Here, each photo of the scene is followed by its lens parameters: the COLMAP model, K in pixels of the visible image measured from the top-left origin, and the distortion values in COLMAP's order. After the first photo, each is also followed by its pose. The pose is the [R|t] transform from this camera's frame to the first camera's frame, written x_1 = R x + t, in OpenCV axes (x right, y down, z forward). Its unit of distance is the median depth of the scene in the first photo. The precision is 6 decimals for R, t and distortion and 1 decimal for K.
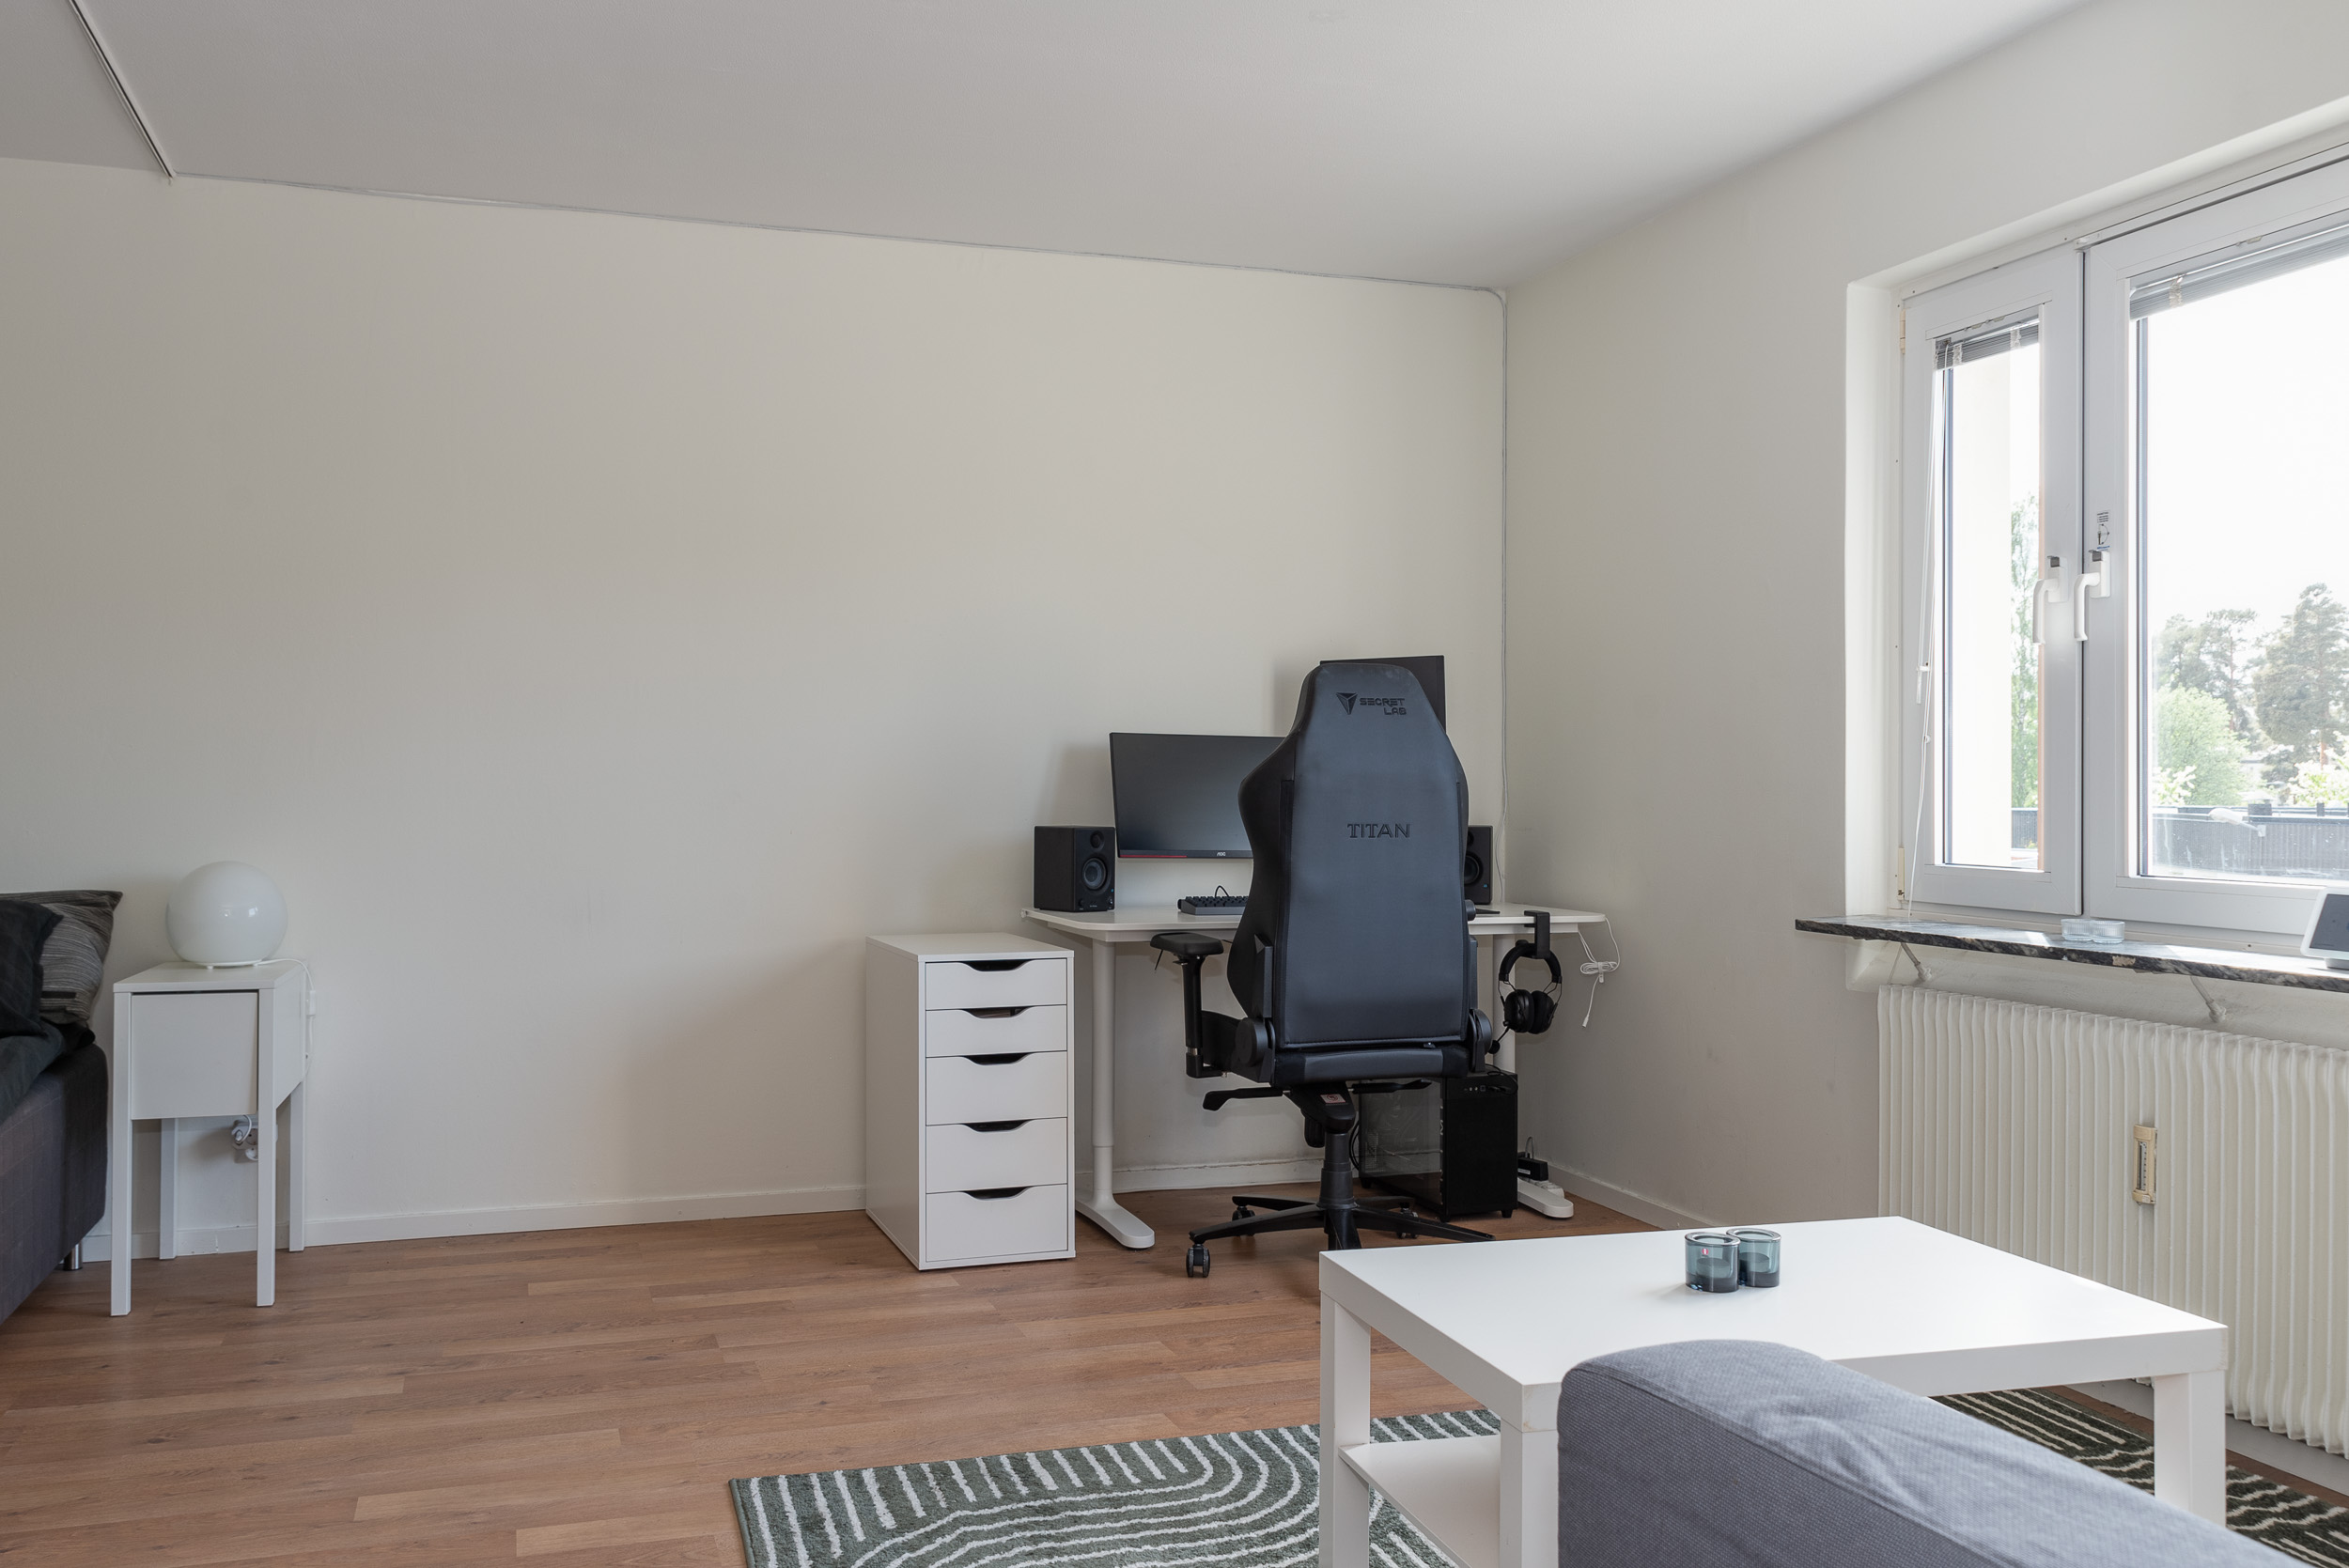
lens RADIAL K [[1676.5, 0, 1174.5], [0, 1676.5, 784.0], [0, 0, 1]] dist [0.002291, -0.003492]
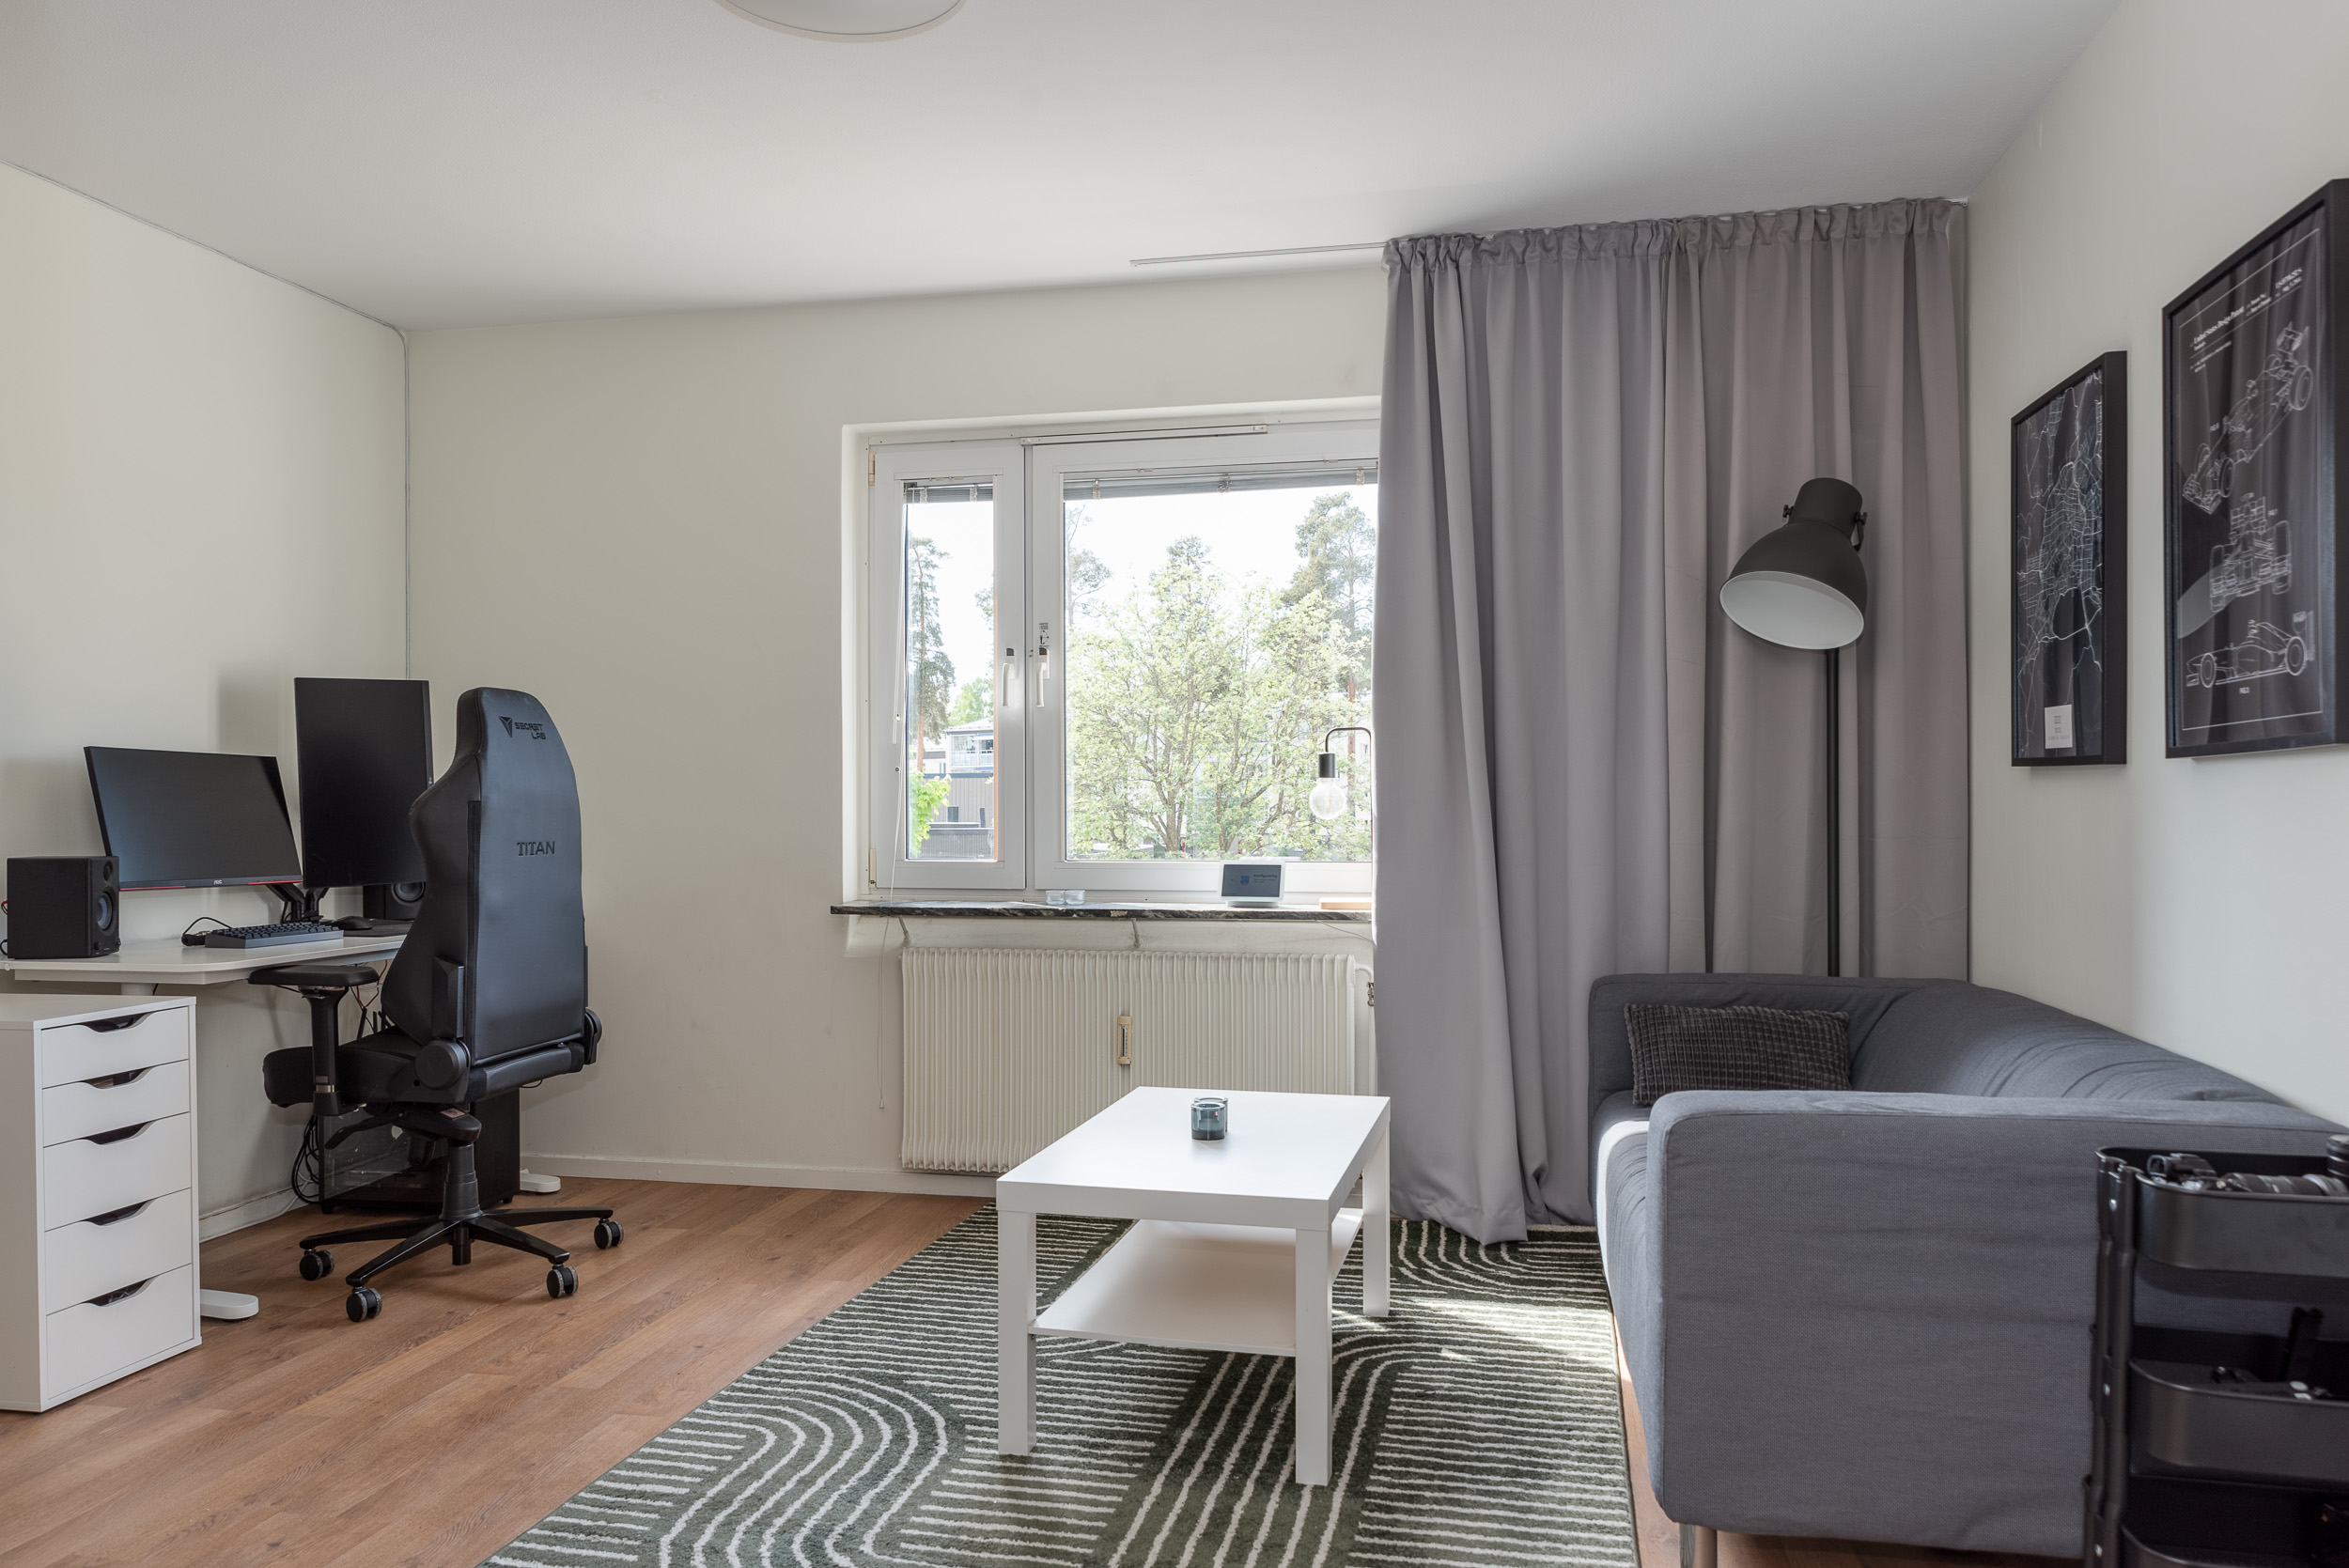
lens RADIAL K [[1387.1, 0, 1175.5], [0, 1387.1, 816.4], [0, 0, 1]] dist [0.001286, -0.001177]
pose [[0.562783, -0.012752, 0.826506, -0.384736], [0.004440, 0.999913, 0.012404, -0.001349], [-0.826593, -0.003311, 0.562791, 0.176179]]
